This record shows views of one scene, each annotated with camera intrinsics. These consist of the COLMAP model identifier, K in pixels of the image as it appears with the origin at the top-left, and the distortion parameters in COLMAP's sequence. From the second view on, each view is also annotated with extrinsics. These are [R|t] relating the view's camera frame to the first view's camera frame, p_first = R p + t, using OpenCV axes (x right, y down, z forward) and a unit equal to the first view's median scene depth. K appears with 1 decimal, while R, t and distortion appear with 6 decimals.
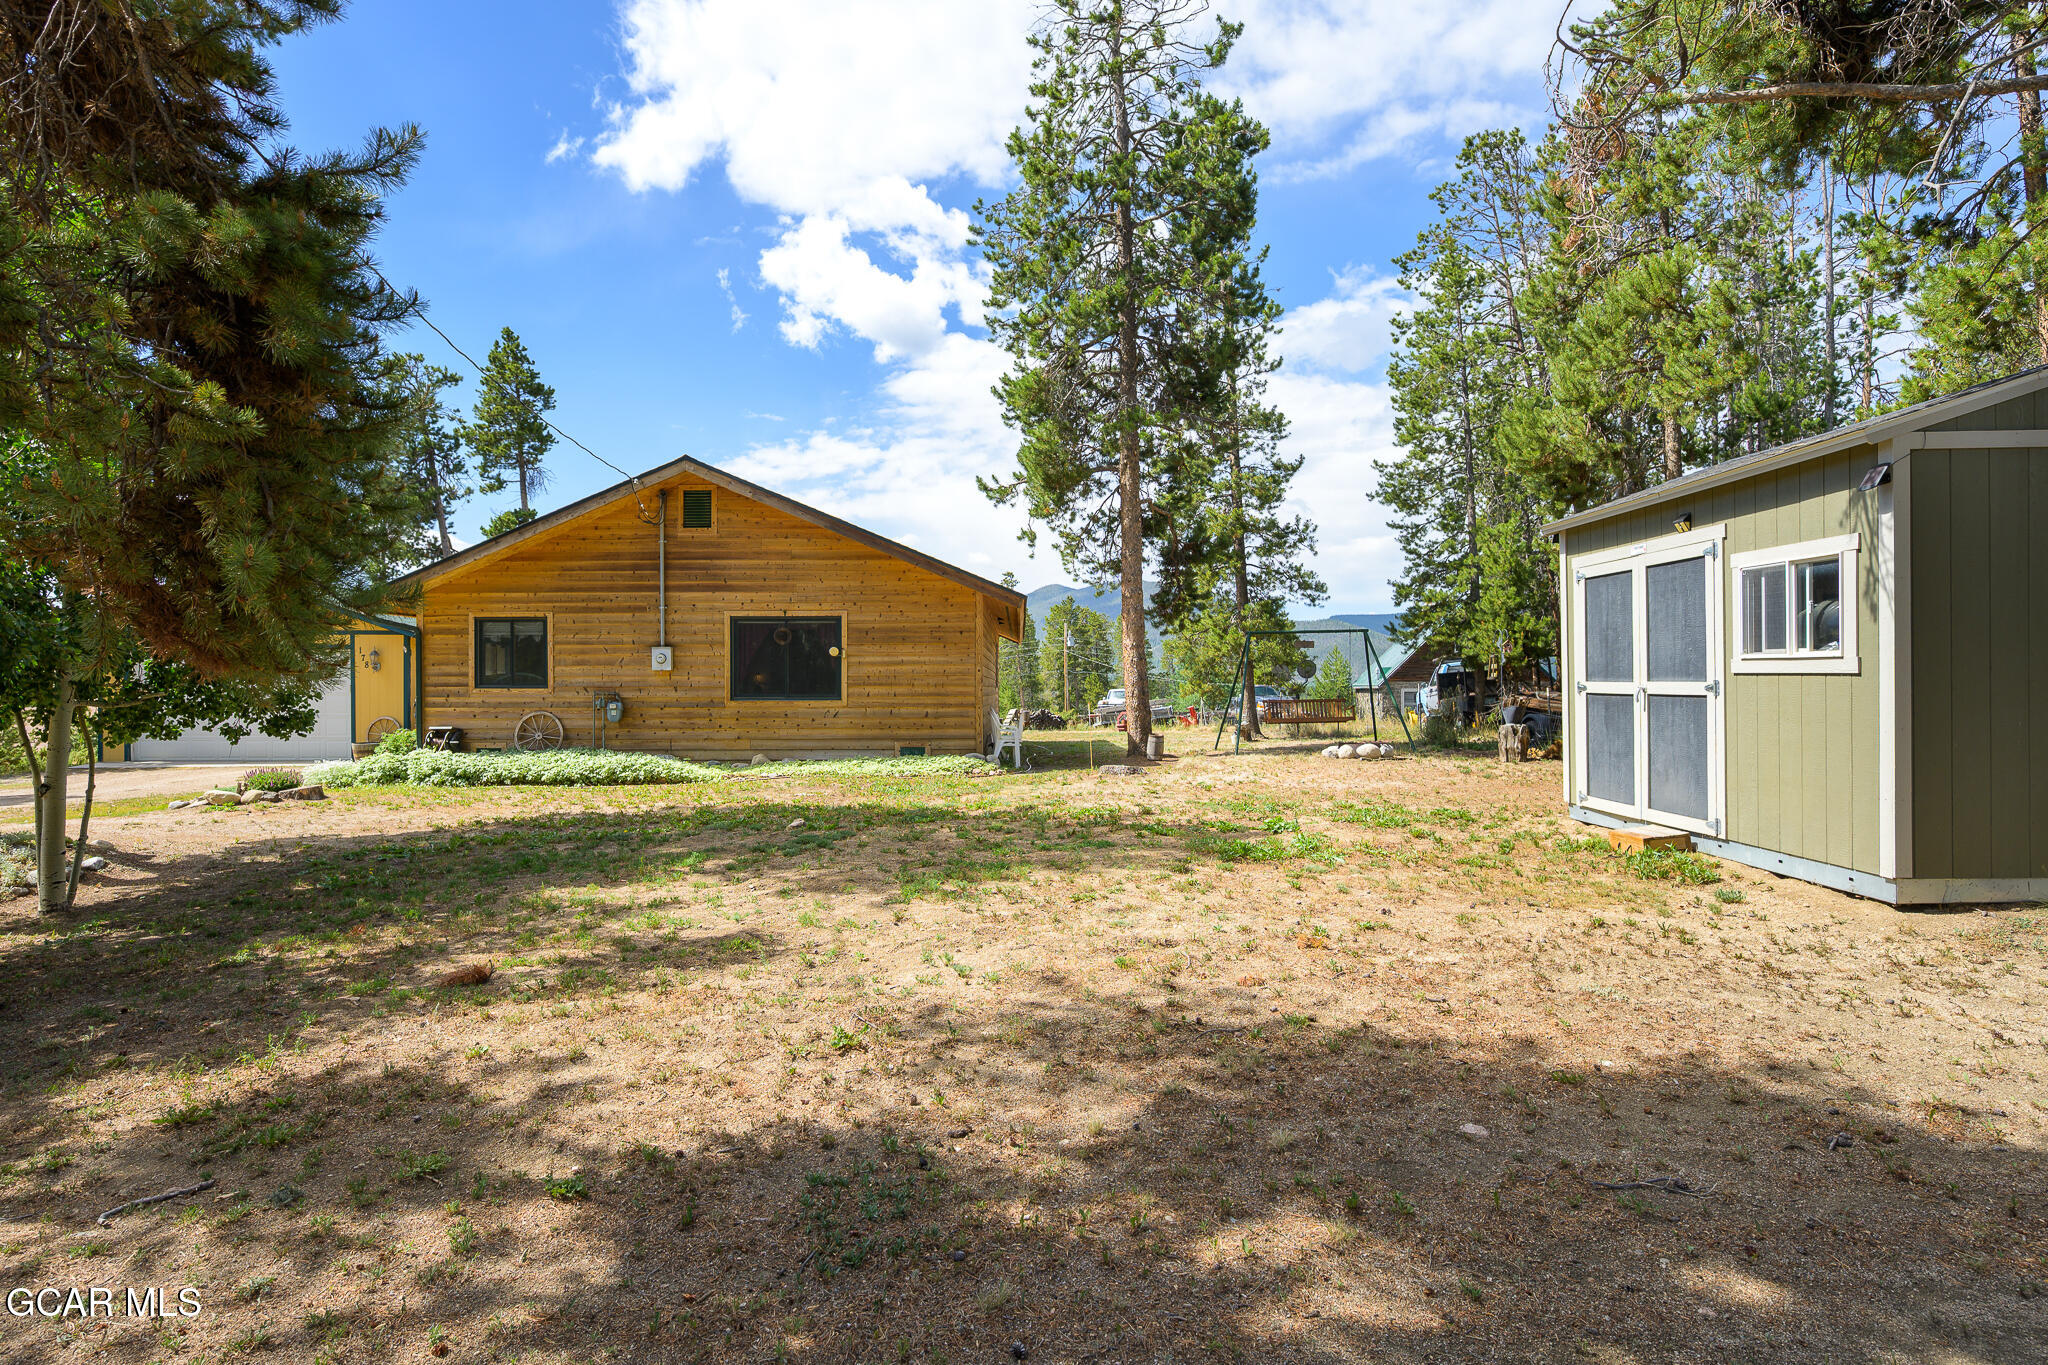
lens RADIAL K [[1070.1, 0, 1024.0], [0, 1070.1, 684.0], [0, 0, 1]] dist [-0.006315, -0.000288]
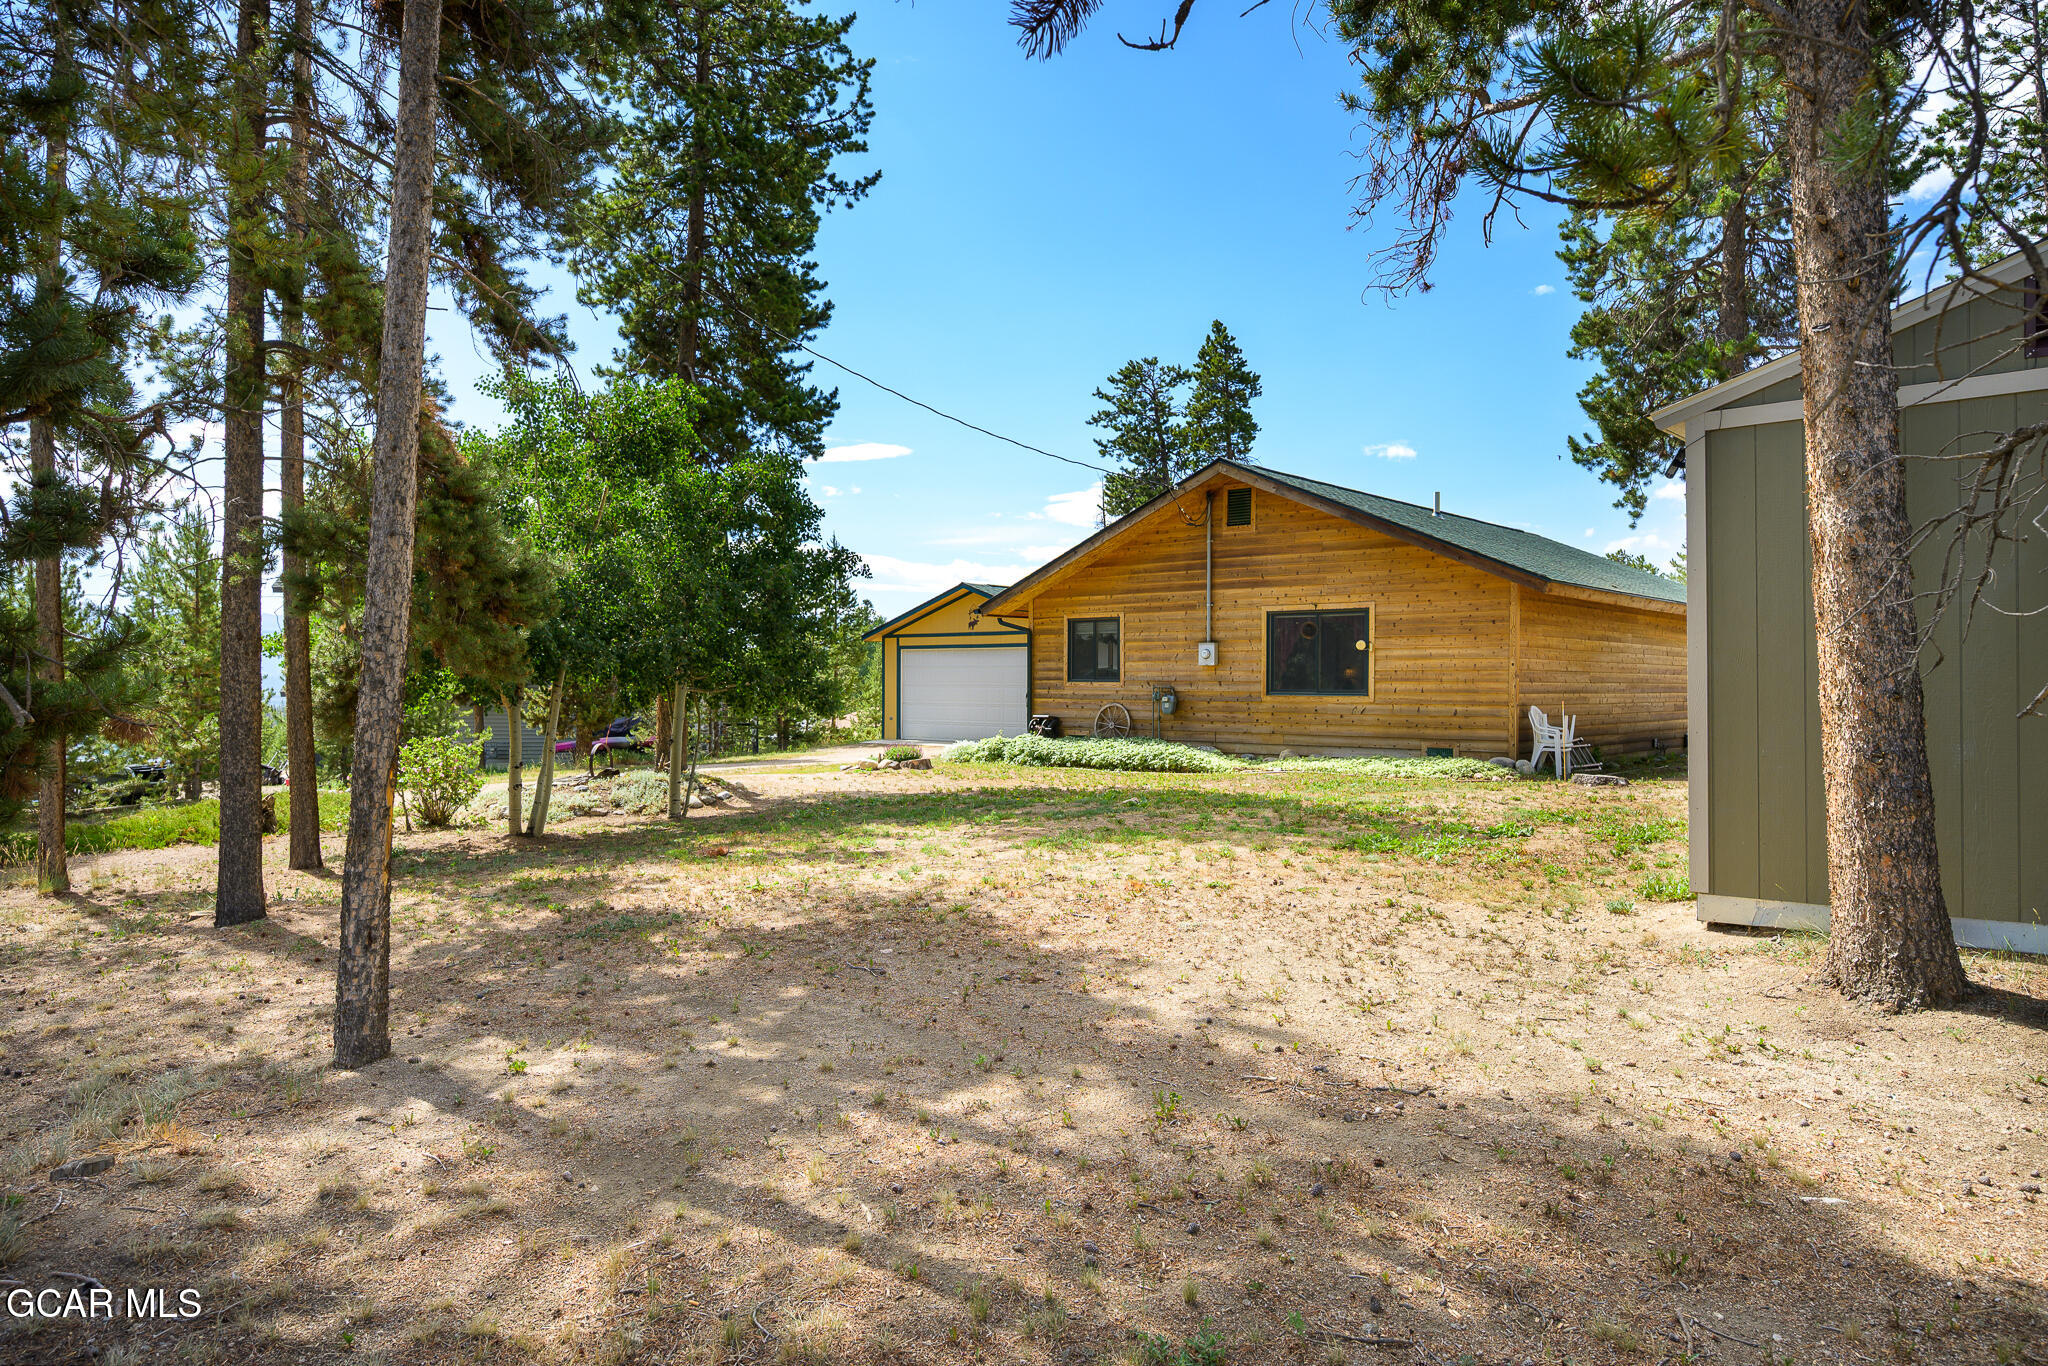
lens RADIAL K [[1254.4, 0, 1027.7], [0, 1254.4, 690.6], [0, 0, 1]] dist [0.001462, 0.000168]
pose [[0.776988, 0.009168, -0.629449, 0.294528], [-0.002778, 0.999934, 0.011134, -0.001339], [0.629509, -0.006902, 0.776962, -0.059078]]
